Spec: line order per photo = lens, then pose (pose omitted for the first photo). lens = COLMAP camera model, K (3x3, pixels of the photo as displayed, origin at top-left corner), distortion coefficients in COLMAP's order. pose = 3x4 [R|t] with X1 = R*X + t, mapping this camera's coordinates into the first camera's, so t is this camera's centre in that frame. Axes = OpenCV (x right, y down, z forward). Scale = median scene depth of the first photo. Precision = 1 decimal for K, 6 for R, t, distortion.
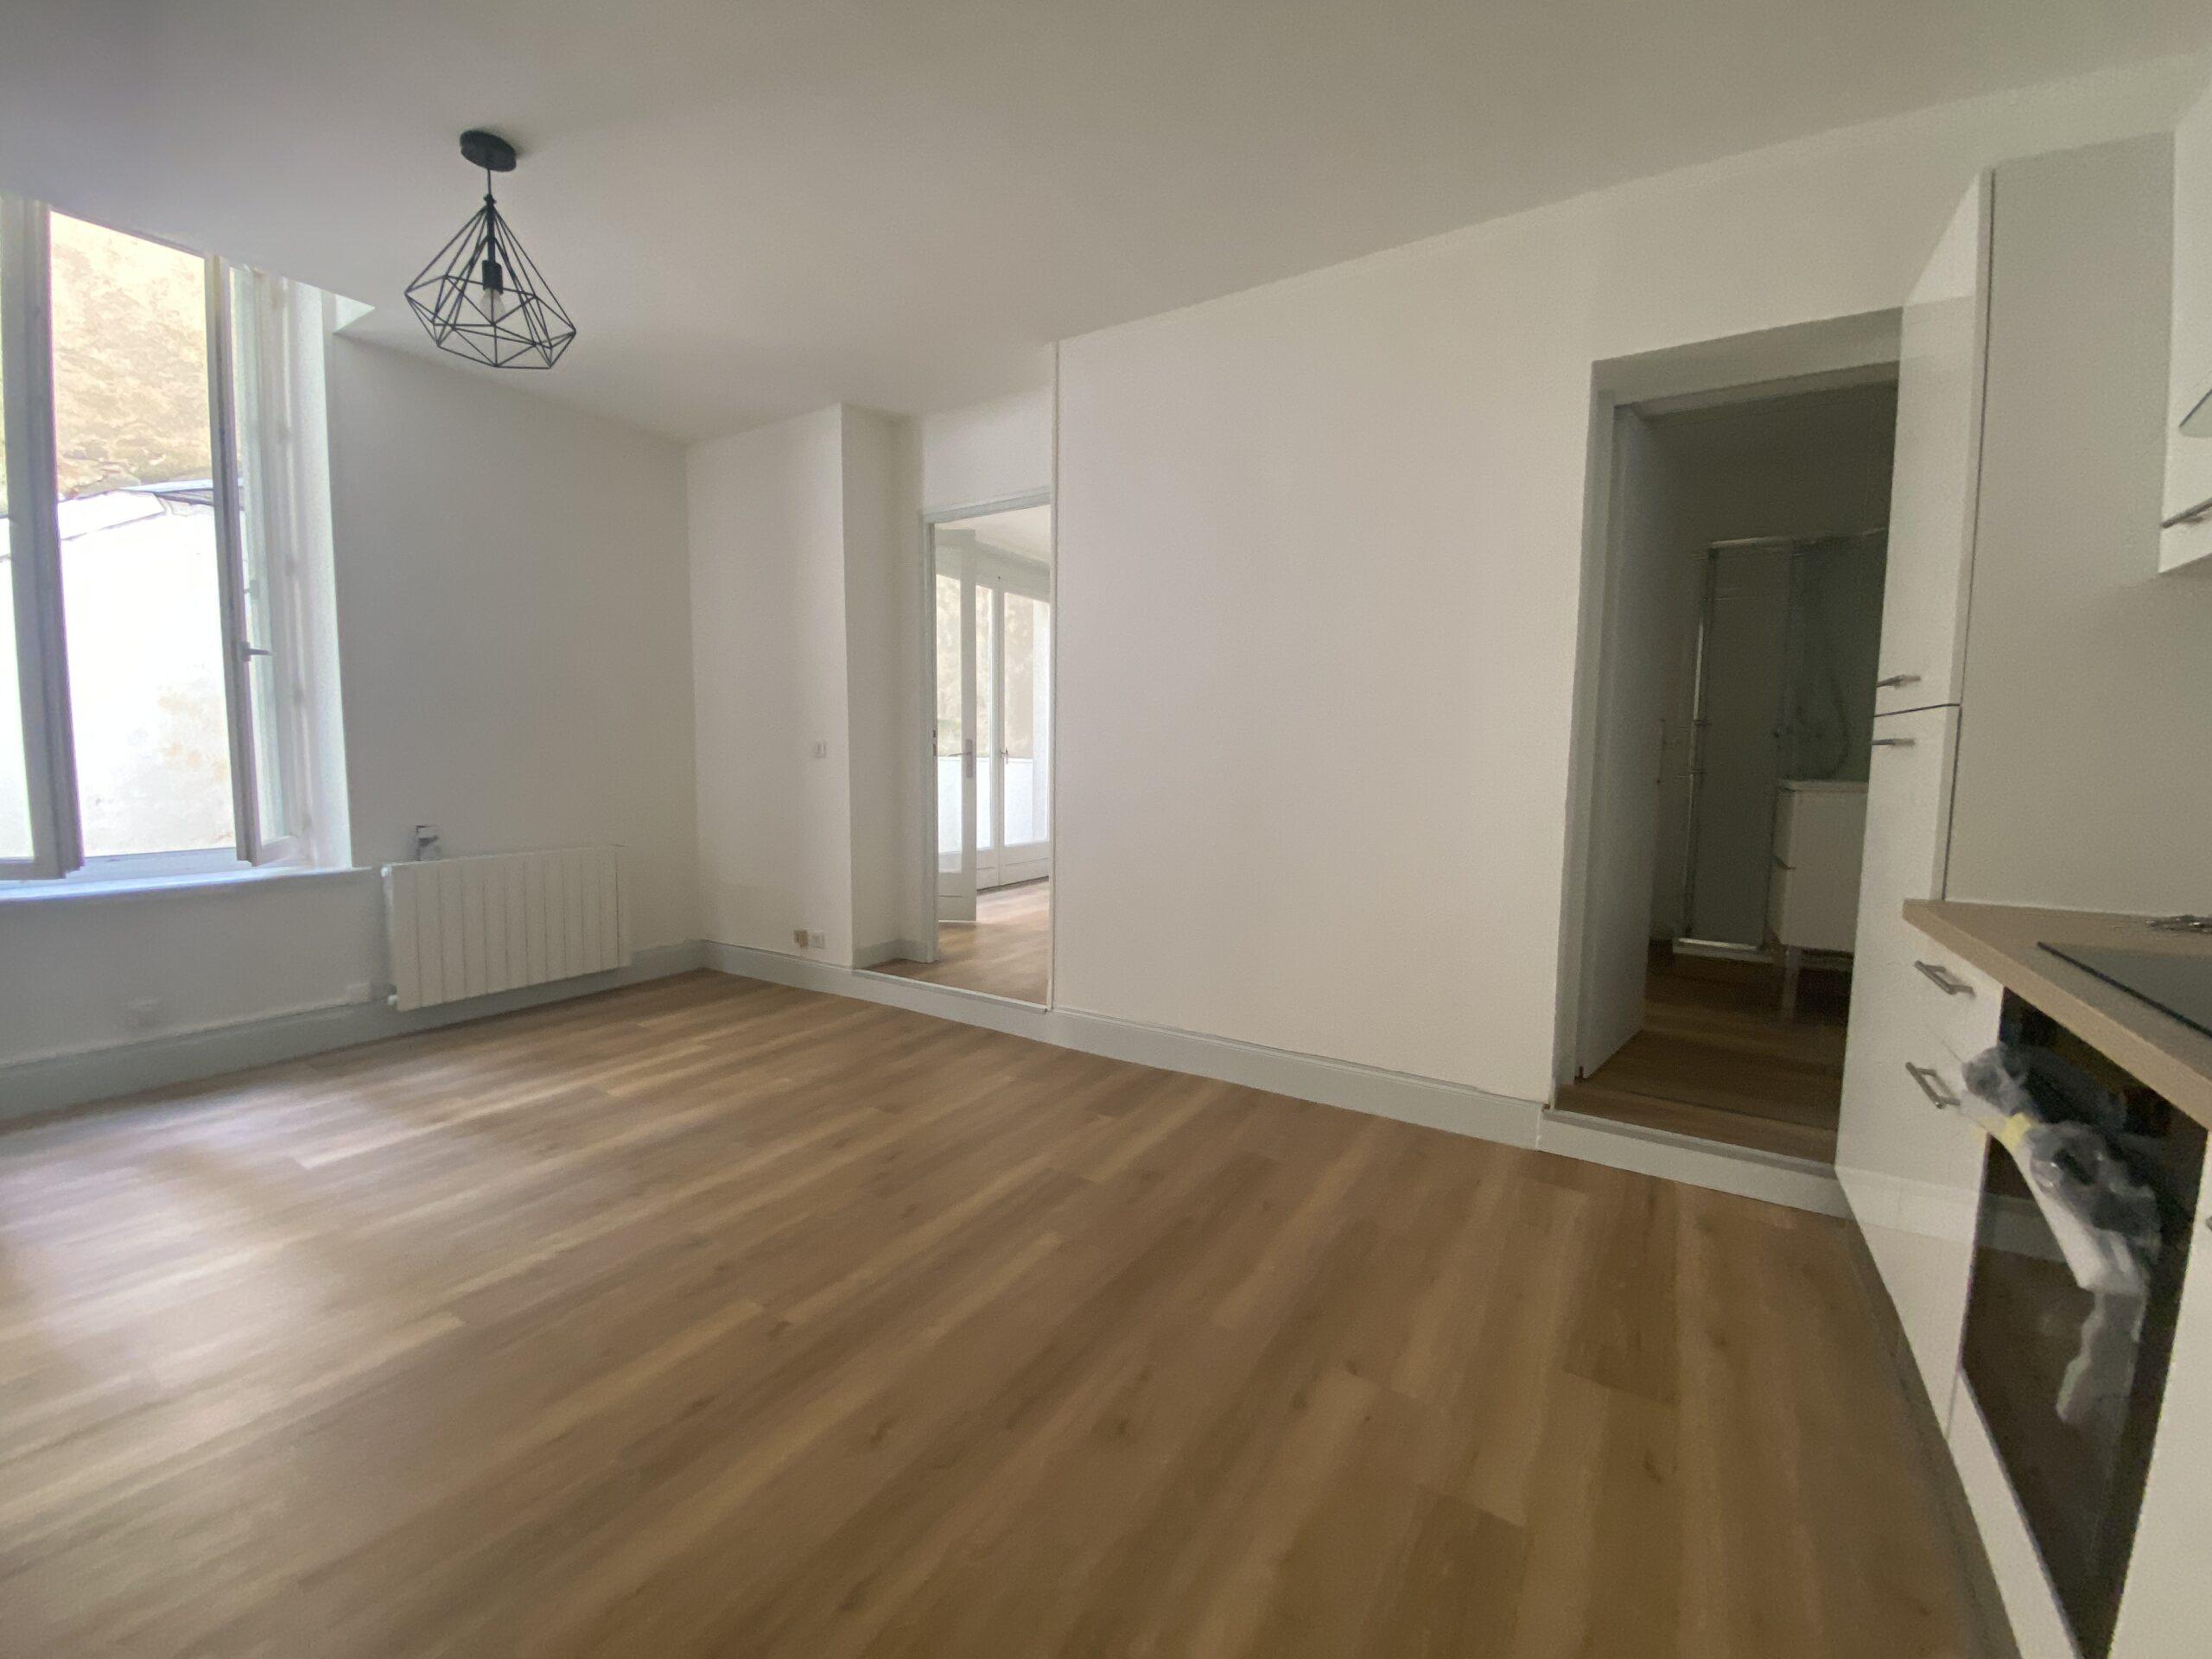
lens RADIAL K [[889.8, 0, 1106.0], [0, 889.8, 829.5], [0, 0, 1]] dist [0.016236, -0.019483]
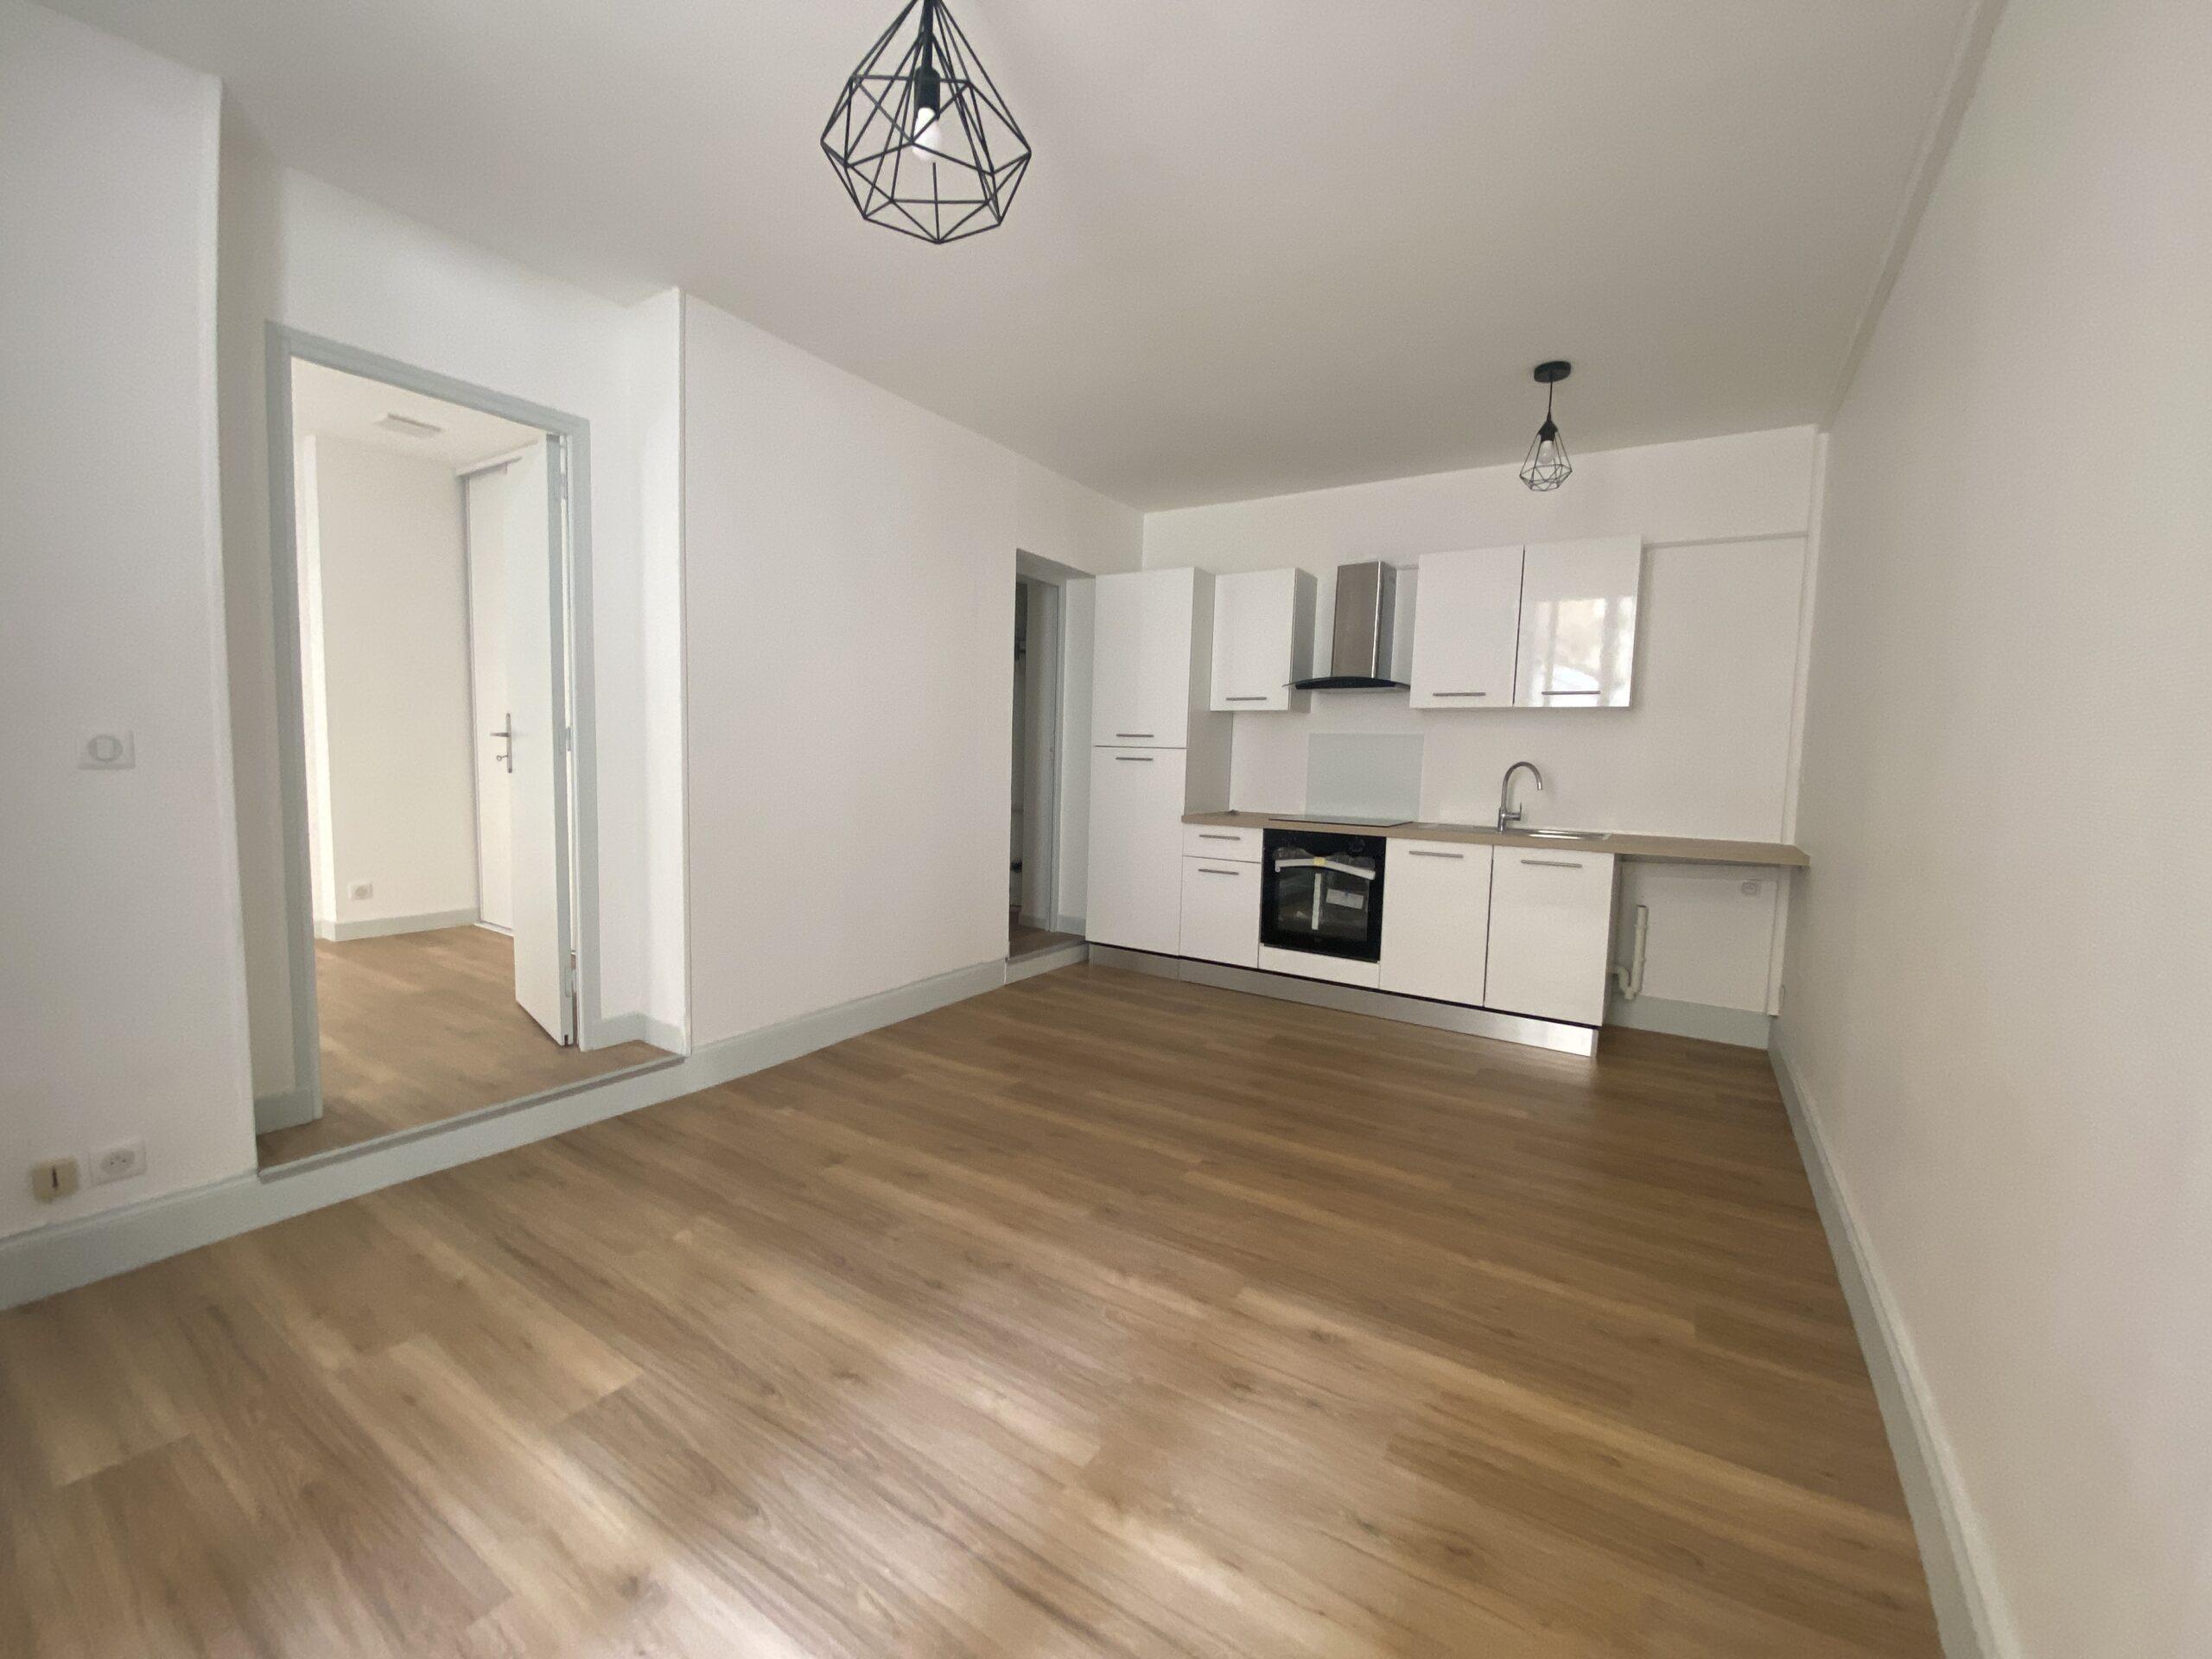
lens RADIAL K [[892.9, 0, 1100.6], [0, 892.9, 823.6], [0, 0, 1]] dist [0.034804, -0.027256]
pose [[0.019055, -0.089994, 0.995760, -1.168596], [0.060121, 0.994242, 0.088706, -0.096073], [-0.998009, 0.058176, 0.024355, 0.717911]]
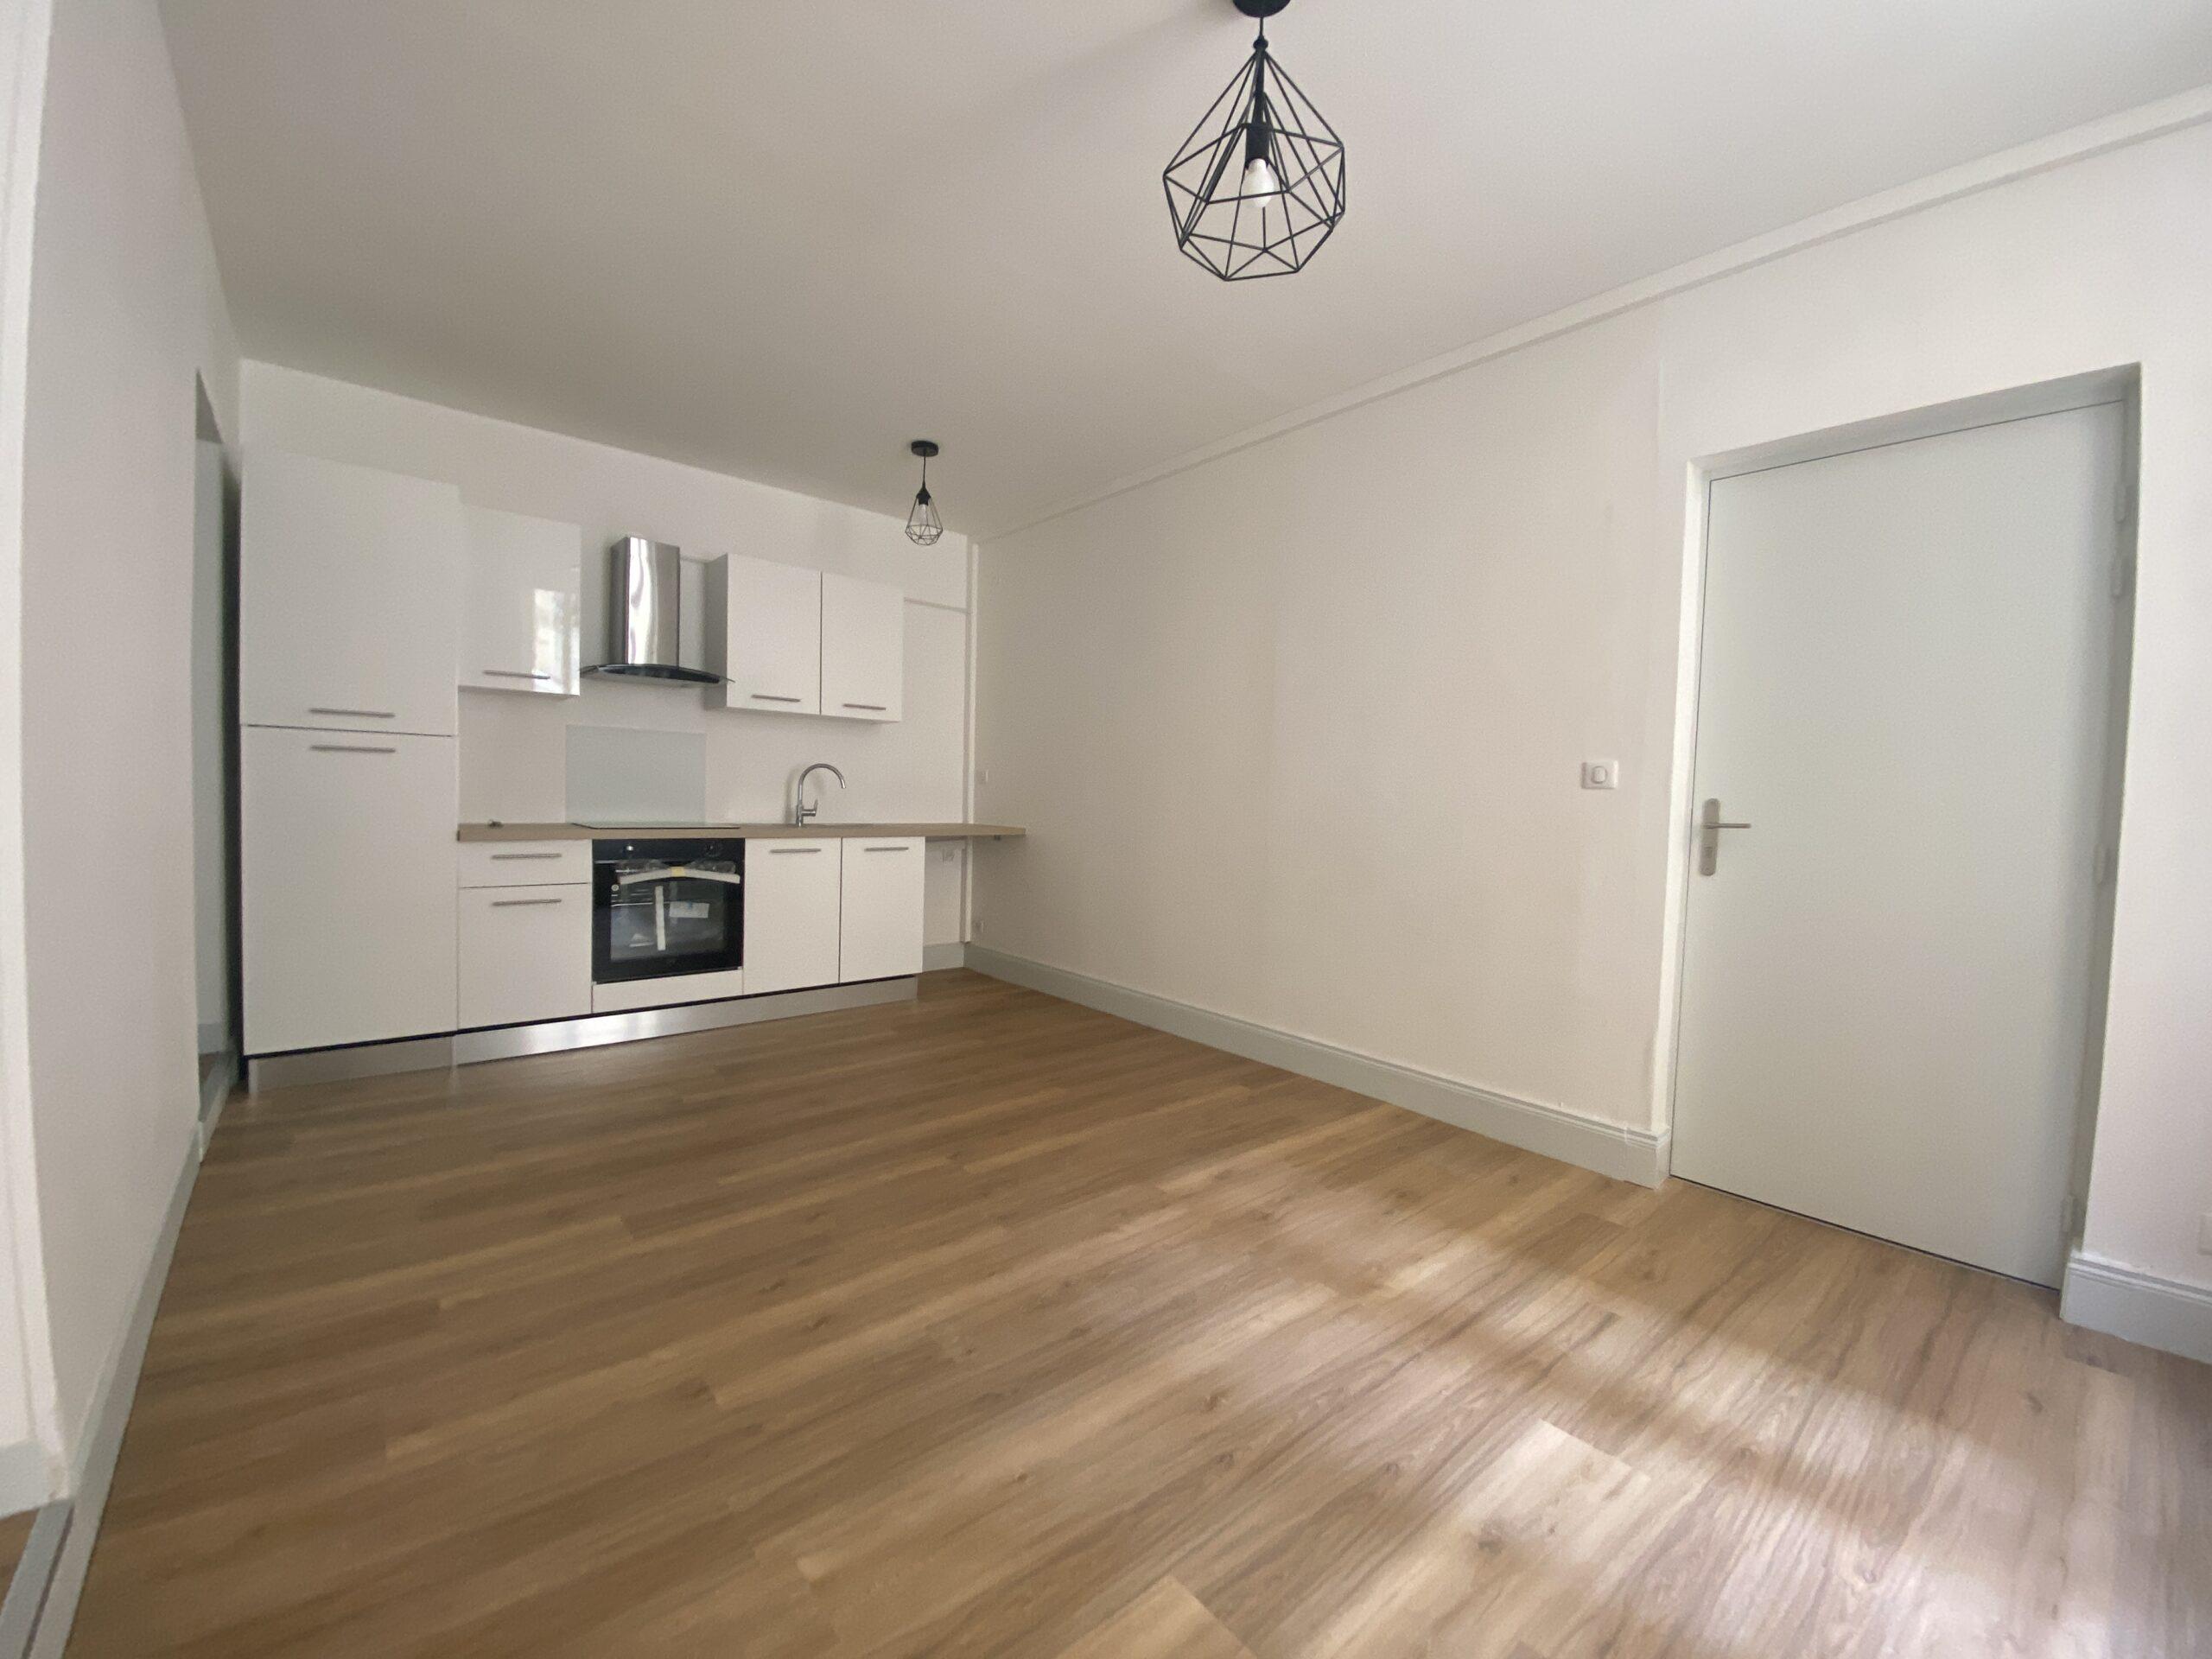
lens RADIAL K [[892.9, 0, 1100.6], [0, 892.9, 823.6], [0, 0, 1]] dist [0.034804, -0.027256]
pose [[-0.948289, -0.050354, 0.313390, -0.677850], [-0.012029, 0.992328, 0.123043, -0.124249], [-0.317181, 0.112910, -0.941620, 1.479499]]
